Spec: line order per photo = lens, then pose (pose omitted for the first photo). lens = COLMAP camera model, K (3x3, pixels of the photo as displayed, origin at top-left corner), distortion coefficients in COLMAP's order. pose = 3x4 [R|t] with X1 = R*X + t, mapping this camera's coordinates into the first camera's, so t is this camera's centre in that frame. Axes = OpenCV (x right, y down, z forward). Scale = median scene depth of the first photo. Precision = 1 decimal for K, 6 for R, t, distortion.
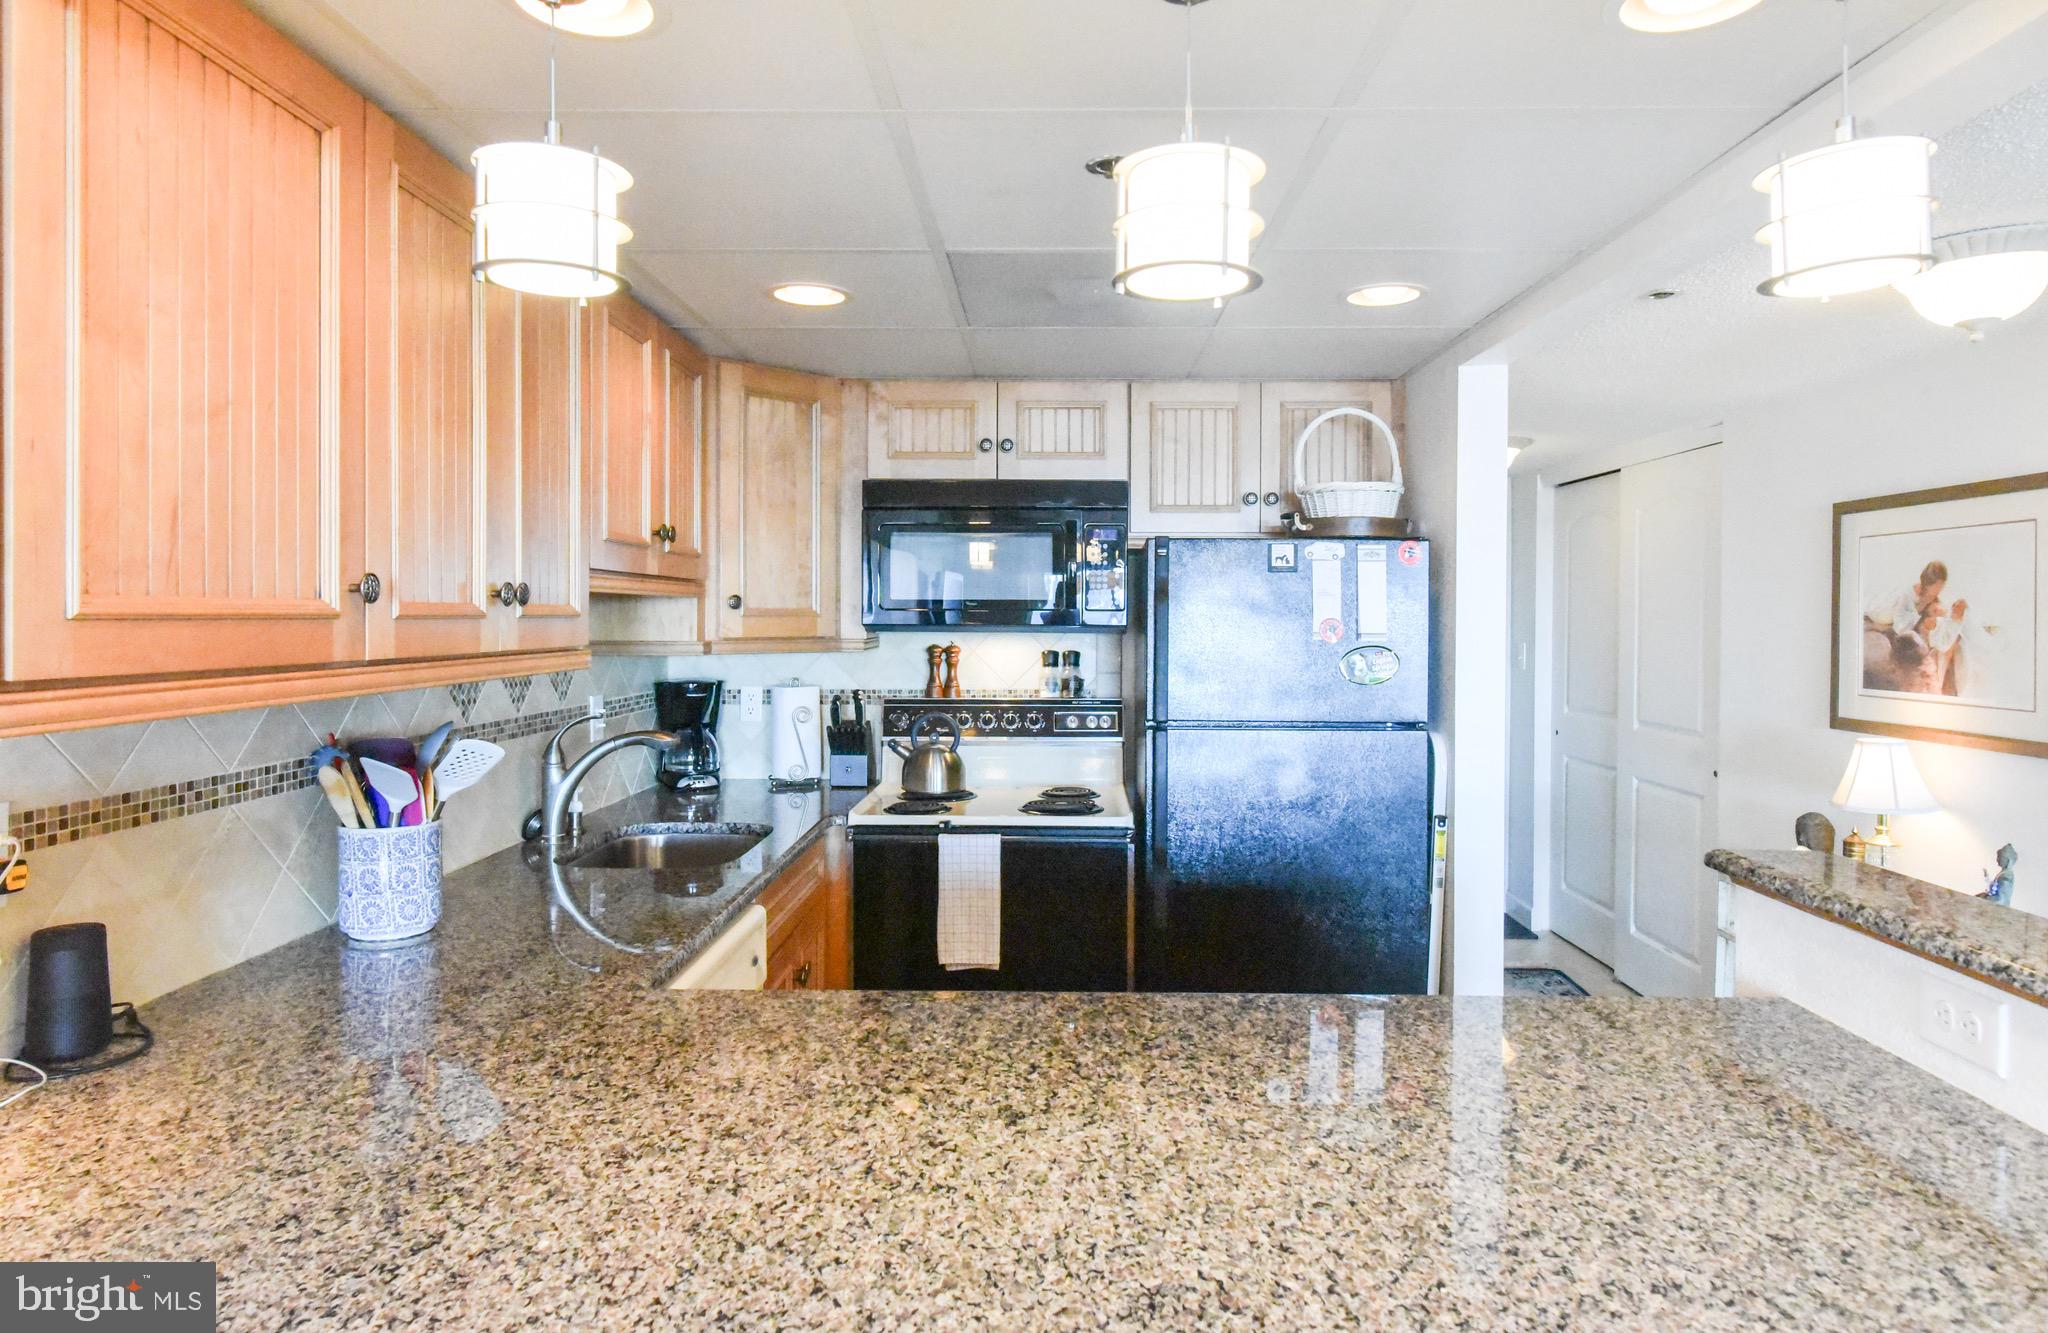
lens RADIAL K [[1184.0, 0, 1027.4], [0, 1184.0, 624.3], [0, 0, 1]] dist [0.000915, -0.000222]
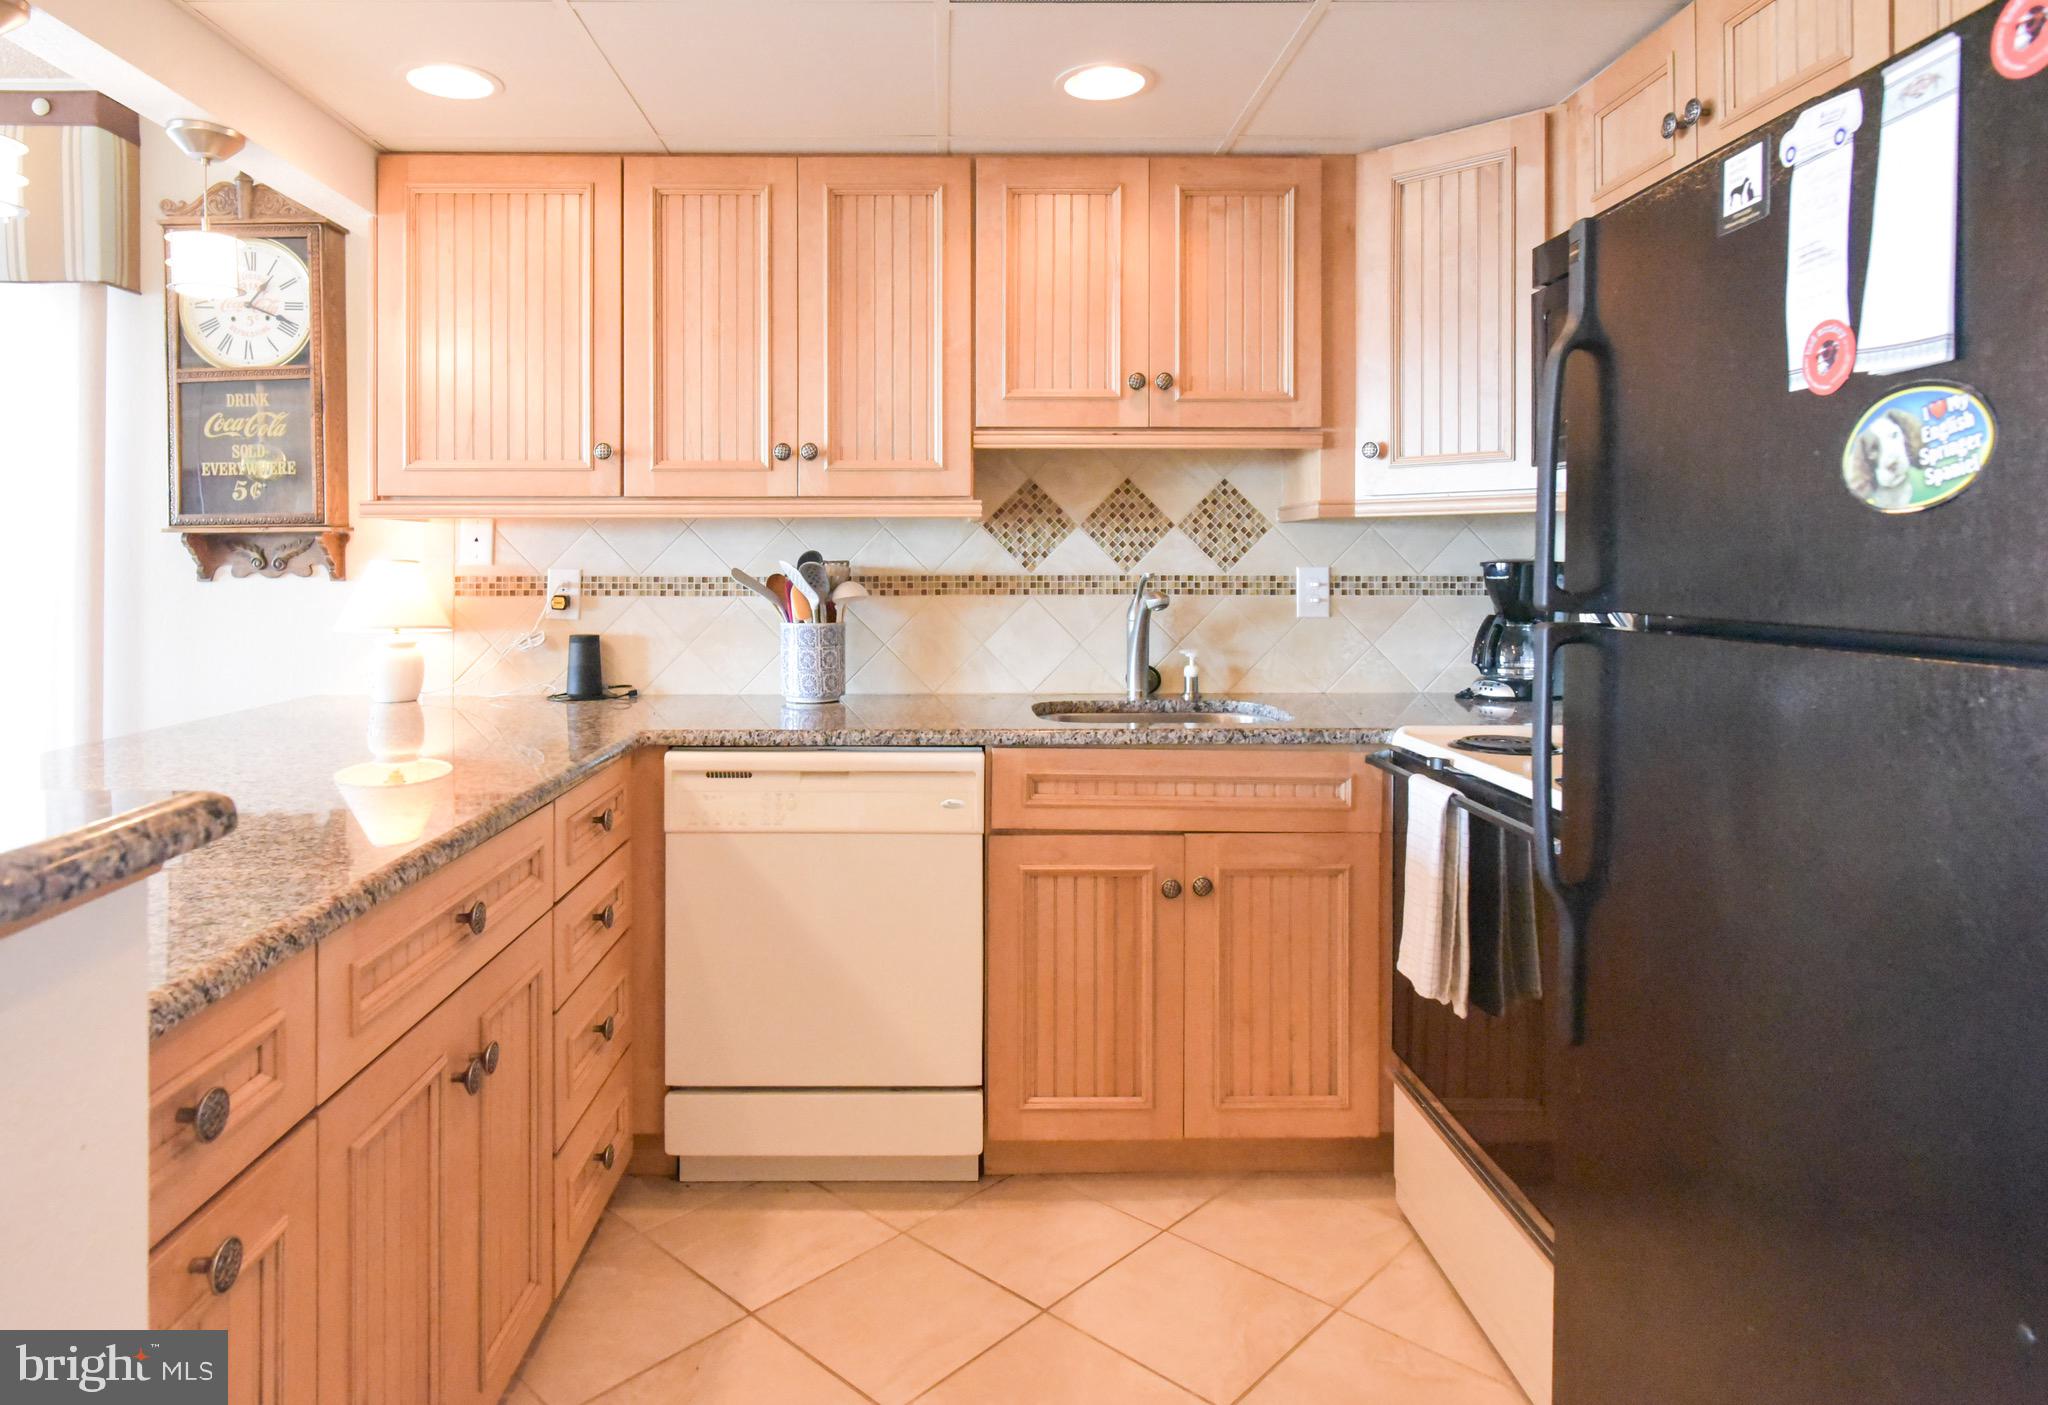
lens RADIAL K [[1216.8, 0, 963.7], [0, 1216.8, 575.0], [0, 0, 1]] dist [0.000738, -0.000824]
pose [[0.042410, -0.000050, -0.999100, 0.549188], [-0.006759, 0.999977, -0.000337, 0.065663], [0.999077, 0.006767, 0.042409, 0.667394]]
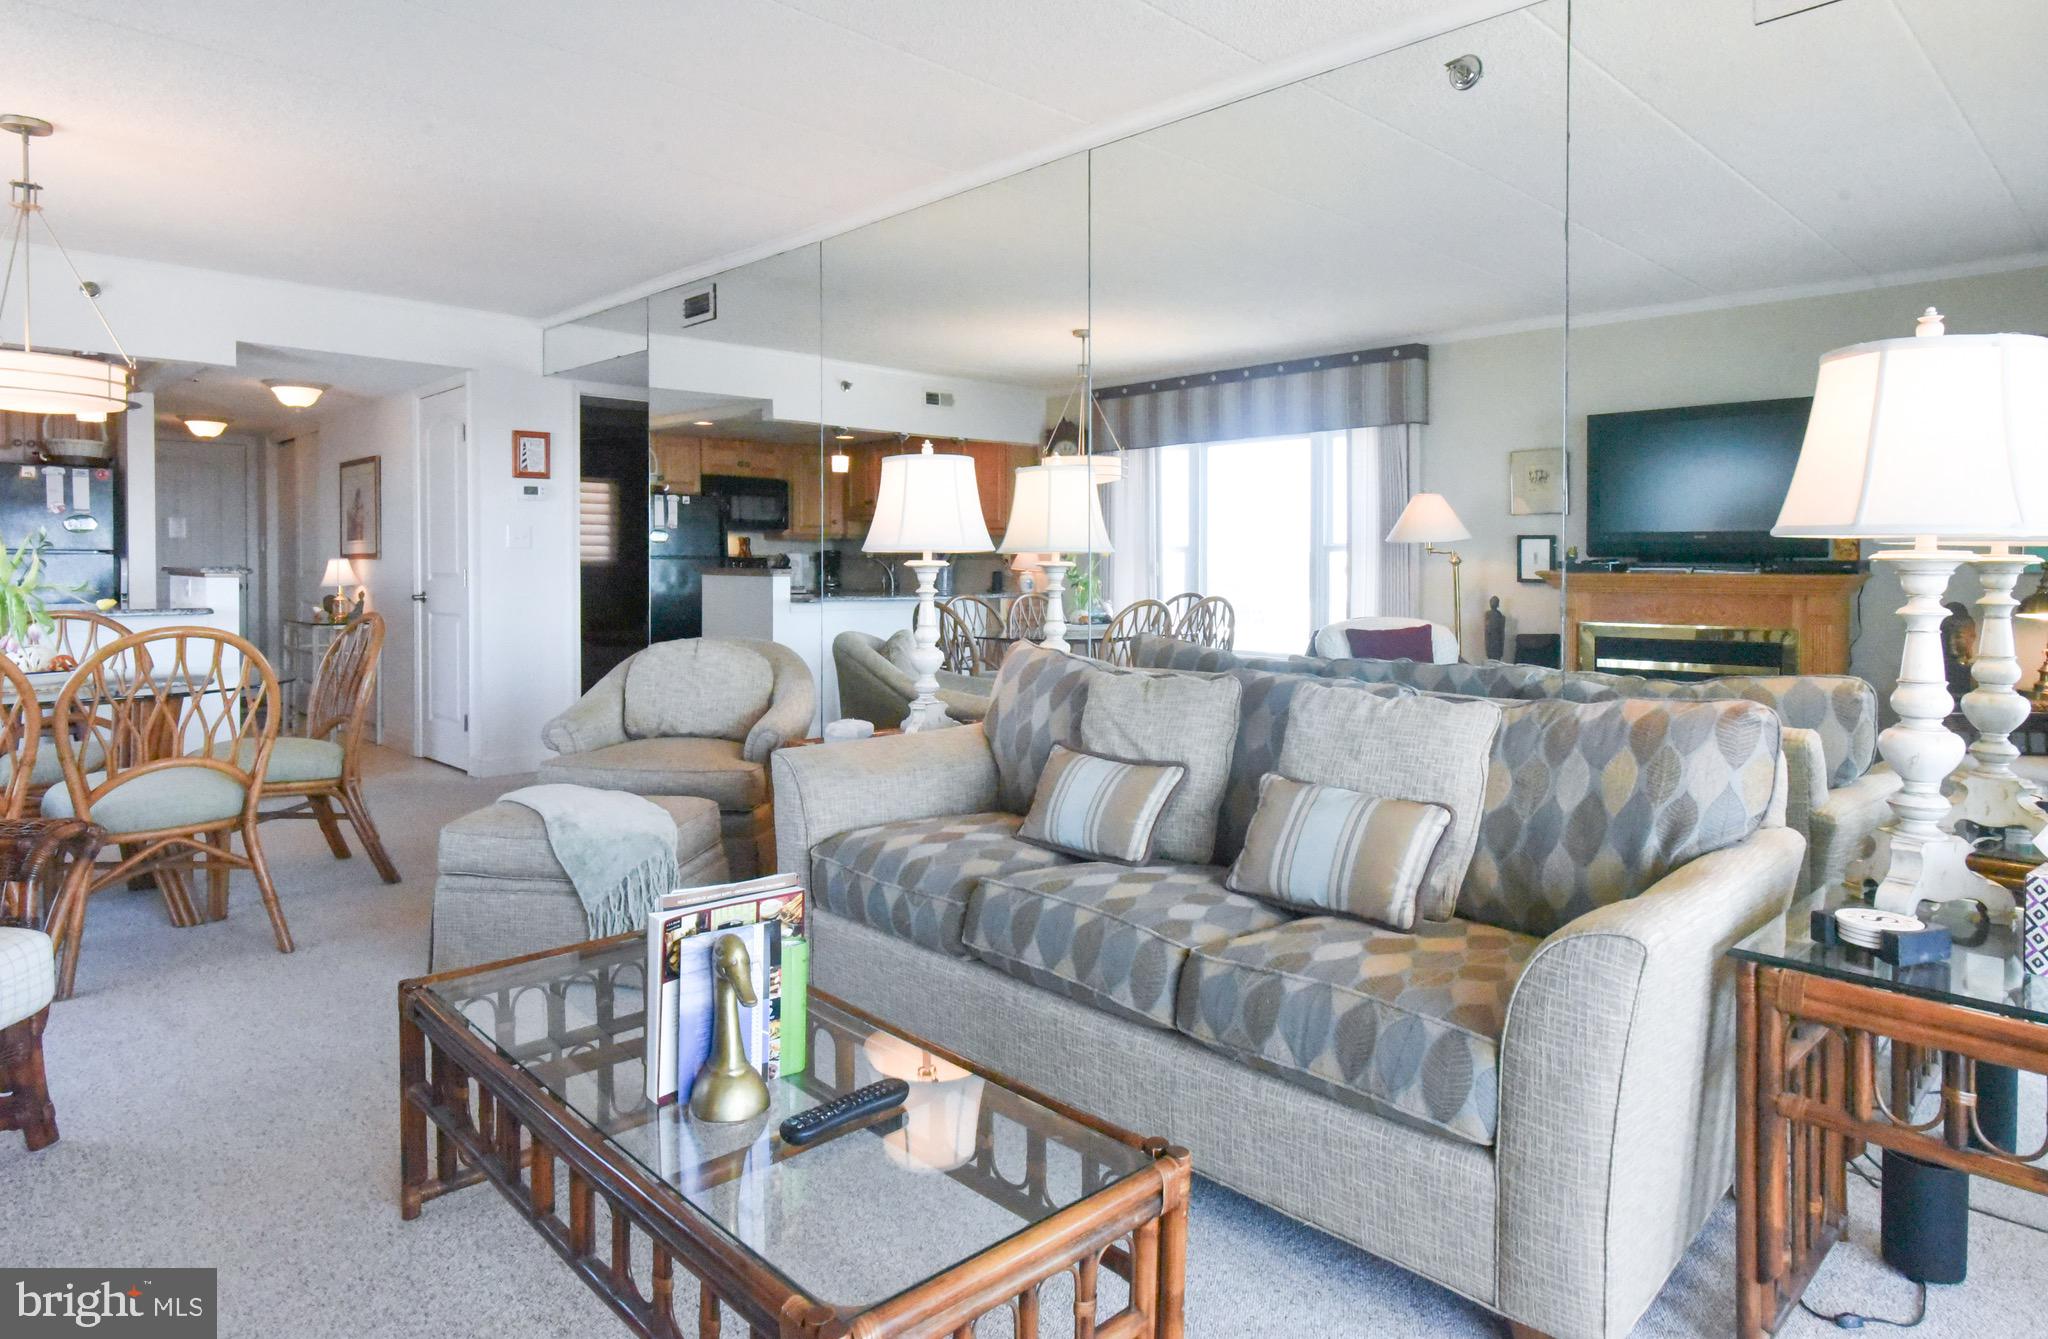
lens RADIAL K [[1194.8, 0, 1037.2], [0, 1194.8, 595.8], [0, 0, 1]] dist [-0.003911, -0.000665]
pose [[0.692330, -0.020846, 0.721280, -0.074698], [0.005671, 0.999709, 0.023450, 0.115723], [-0.721559, -0.012145, 0.692247, -1.666711]]
